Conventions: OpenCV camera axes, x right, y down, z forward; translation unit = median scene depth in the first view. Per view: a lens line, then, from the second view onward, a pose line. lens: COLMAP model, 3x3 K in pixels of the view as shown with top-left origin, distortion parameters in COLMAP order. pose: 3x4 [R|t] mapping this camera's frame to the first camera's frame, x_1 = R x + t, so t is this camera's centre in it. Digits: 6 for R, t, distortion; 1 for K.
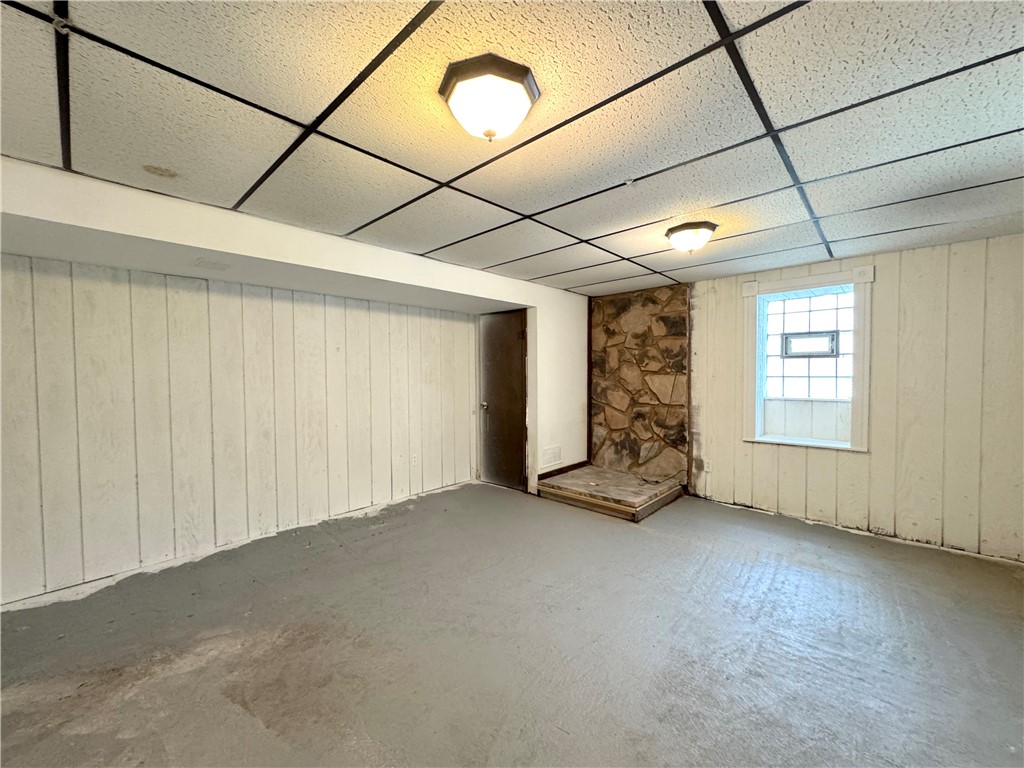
lens RADIAL K [[406.7, 0, 510.1], [0, 406.7, 382.5], [0, 0, 1]] dist [-0.004212, 0.000167]
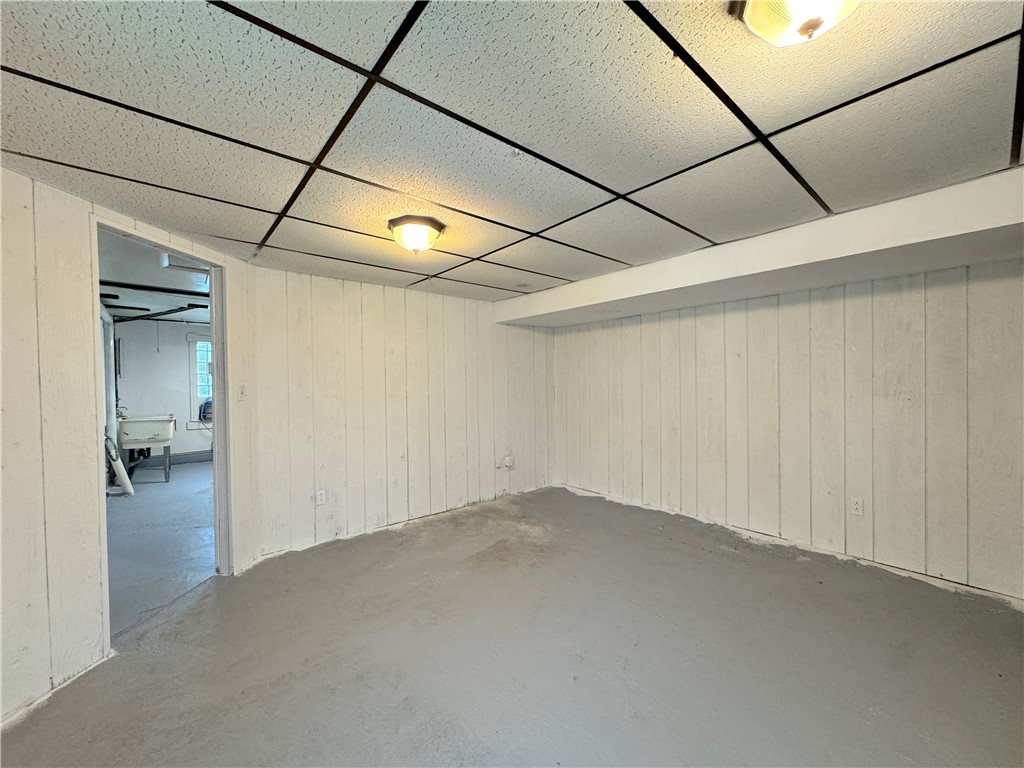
lens RADIAL K [[406.7, 0, 510.6], [0, 406.7, 386.1], [0, 0, 1]] dist [-0.004212, 0.000167]
pose [[-0.122439, 0.022074, -0.992231, 0.651611], [-0.014105, 0.999613, 0.023979, -0.027087], [0.992376, 0.016931, -0.122080, 0.639490]]
